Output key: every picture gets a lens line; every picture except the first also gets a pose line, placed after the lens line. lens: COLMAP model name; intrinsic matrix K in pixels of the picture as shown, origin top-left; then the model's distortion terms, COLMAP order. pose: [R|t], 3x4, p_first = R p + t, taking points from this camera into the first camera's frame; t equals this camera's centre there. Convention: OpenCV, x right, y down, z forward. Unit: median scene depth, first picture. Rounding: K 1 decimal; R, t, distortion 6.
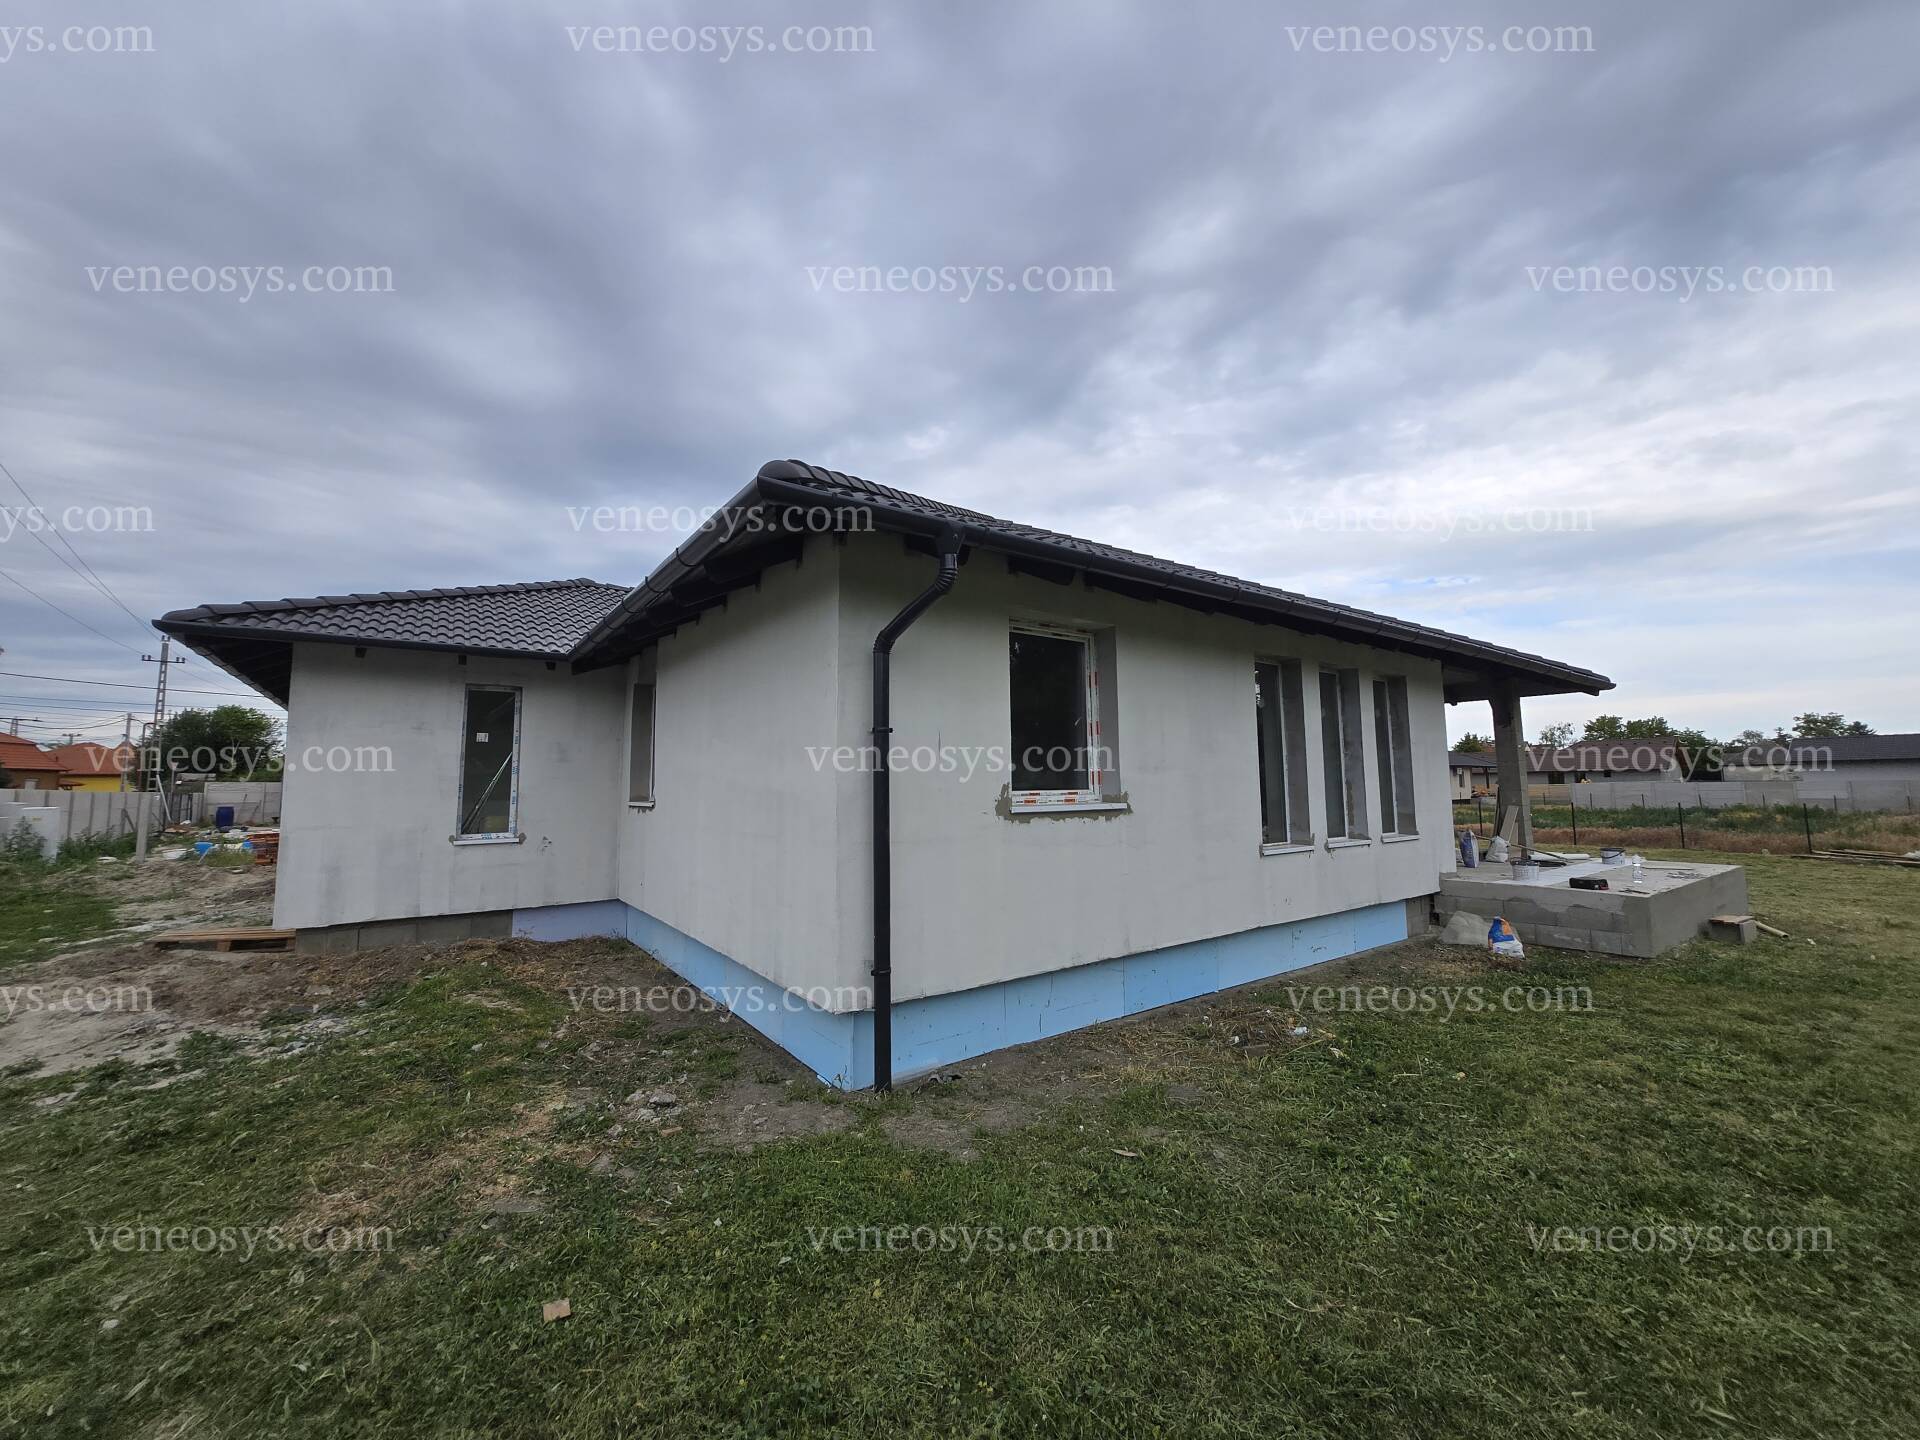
lens RADIAL K [[747.7, 0, 953.3], [0, 747.7, 709.8], [0, 0, 1]] dist [0.000988, 0.000489]
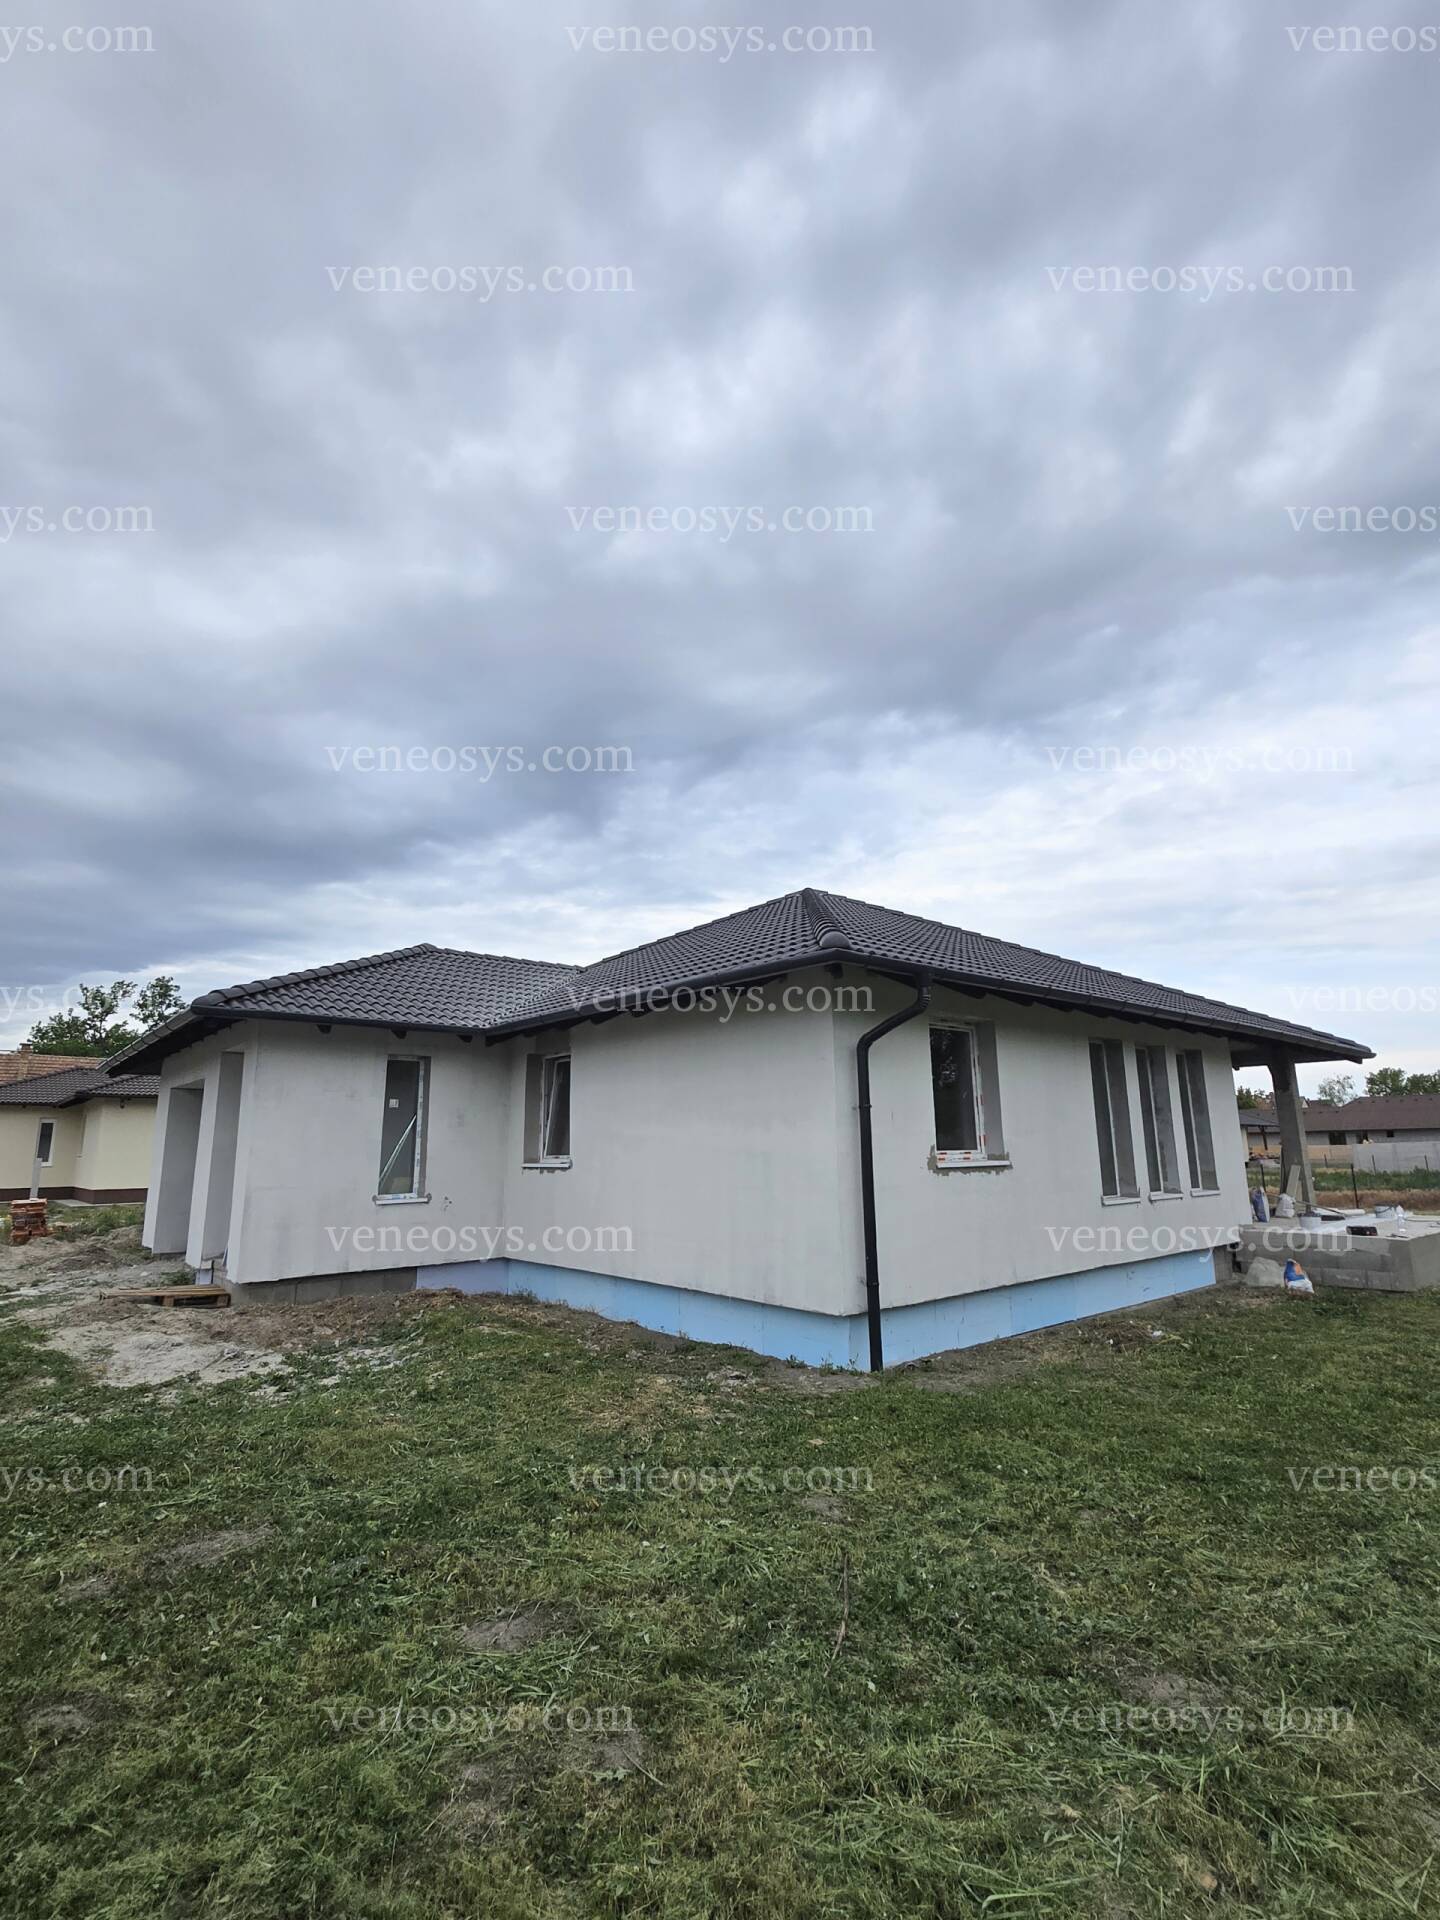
lens RADIAL K [[893.0, 0, 720.5], [0, 893.0, 961.7], [0, 0, 1]] dist [0.004214, -0.001086]
pose [[0.996732, 0.013671, 0.079614, -0.277029], [-0.005250, 0.994454, -0.105038, -0.035618], [-0.080609, 0.104277, 0.991276, -0.361580]]
